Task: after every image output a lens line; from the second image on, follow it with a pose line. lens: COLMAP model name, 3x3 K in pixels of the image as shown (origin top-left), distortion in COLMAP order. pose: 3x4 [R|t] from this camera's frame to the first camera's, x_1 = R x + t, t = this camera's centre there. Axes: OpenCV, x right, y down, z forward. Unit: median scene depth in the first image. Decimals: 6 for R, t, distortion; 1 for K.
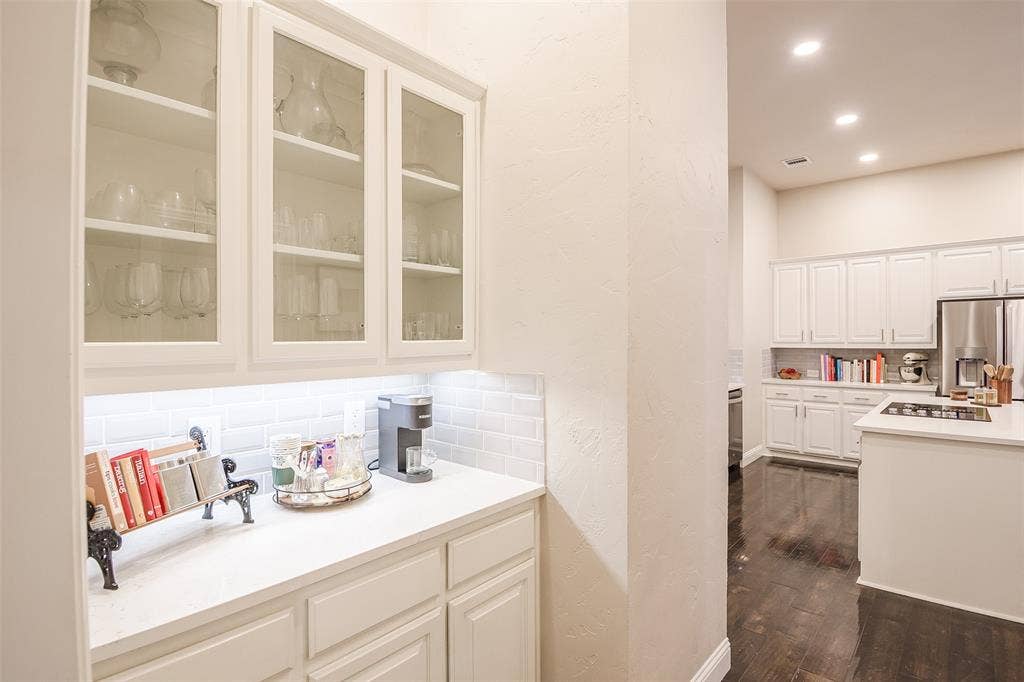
lens RADIAL K [[502.4, 0, 516.5], [0, 502.4, 340.6], [0, 0, 1]] dist [0.007683, -0.019443]
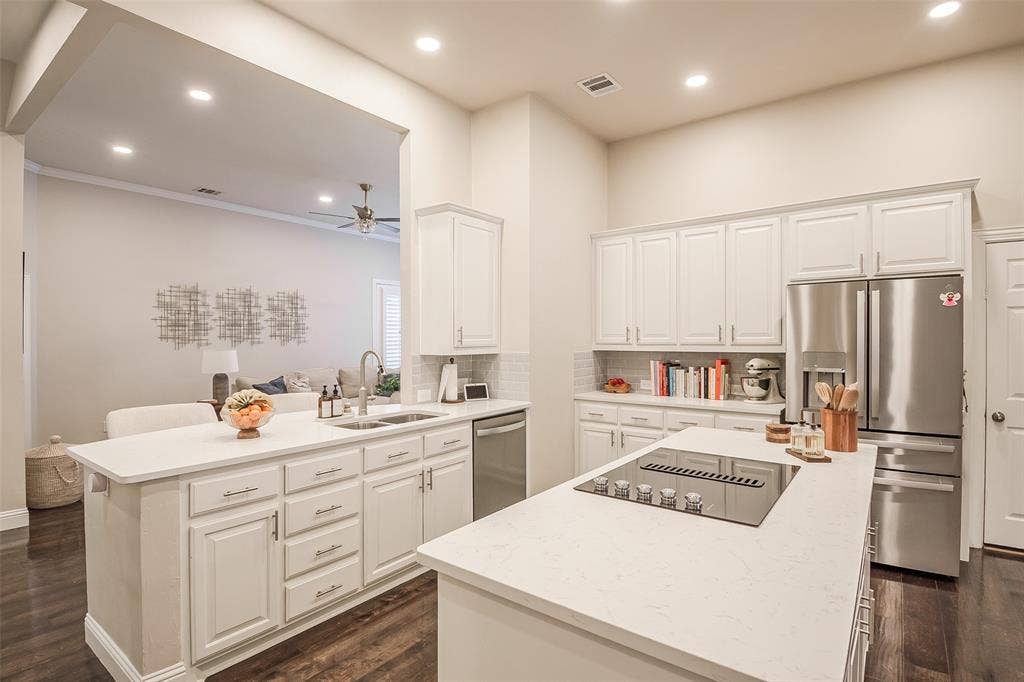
lens RADIAL K [[502.4, 0, 512.6], [0, 502.4, 341.9], [0, 0, 1]] dist [0.007683, -0.019443]
pose [[0.996543, 0.001361, 0.083069, 0.364794], [-0.001639, 0.999993, 0.003284, -0.000978], [-0.083064, -0.003408, 0.996538, 0.299470]]
